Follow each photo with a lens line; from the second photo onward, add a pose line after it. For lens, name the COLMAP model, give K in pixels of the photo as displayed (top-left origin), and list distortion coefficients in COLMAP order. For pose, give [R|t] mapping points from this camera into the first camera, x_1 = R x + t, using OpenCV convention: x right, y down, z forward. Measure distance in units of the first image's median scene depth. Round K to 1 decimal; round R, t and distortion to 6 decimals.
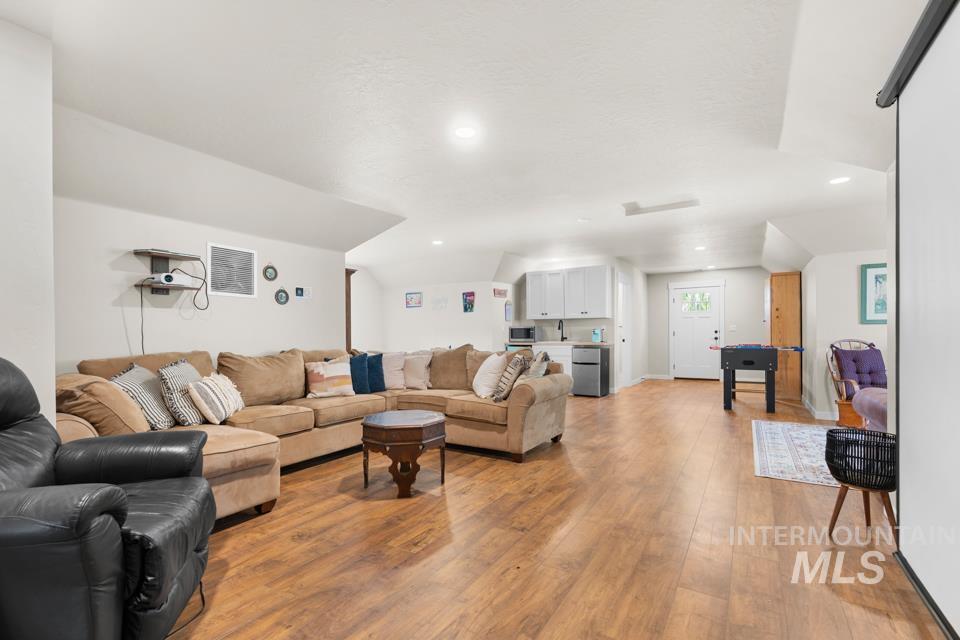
lens RADIAL K [[435.2, 0, 482.3], [0, 435.2, 333.0], [0, 0, 1]] dist [0.000110, 0.000067]
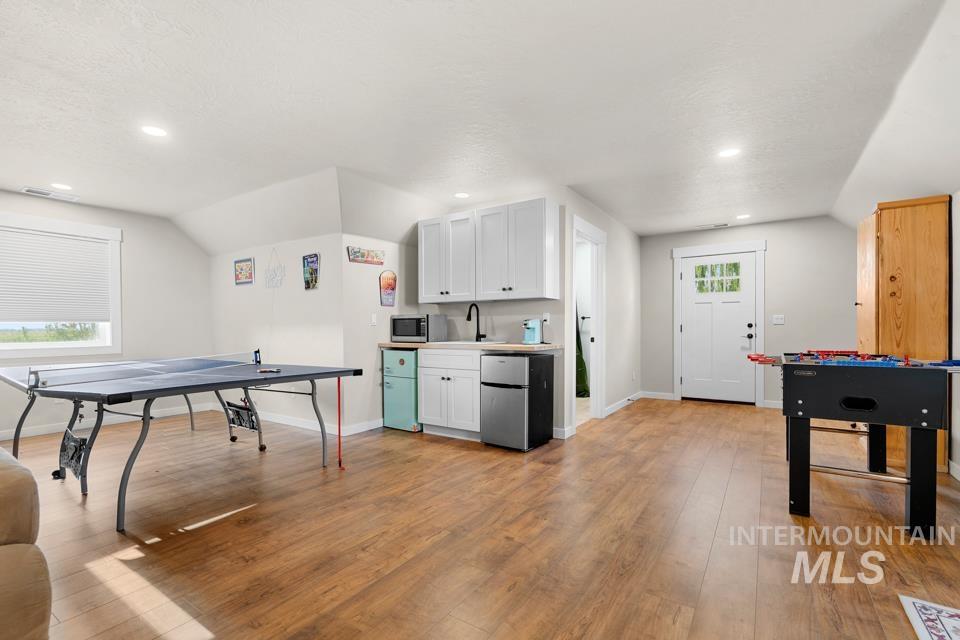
lens RADIAL K [[430.7, 0, 477.6], [0, 430.7, 328.2], [0, 0, 1]] dist [-0.000298, 0.000151]
pose [[0.998992, 0.002543, -0.044812, 0.211080], [-0.002408, 0.999992, 0.003078, 0.000241], [0.044820, -0.002967, 0.998991, 0.440084]]
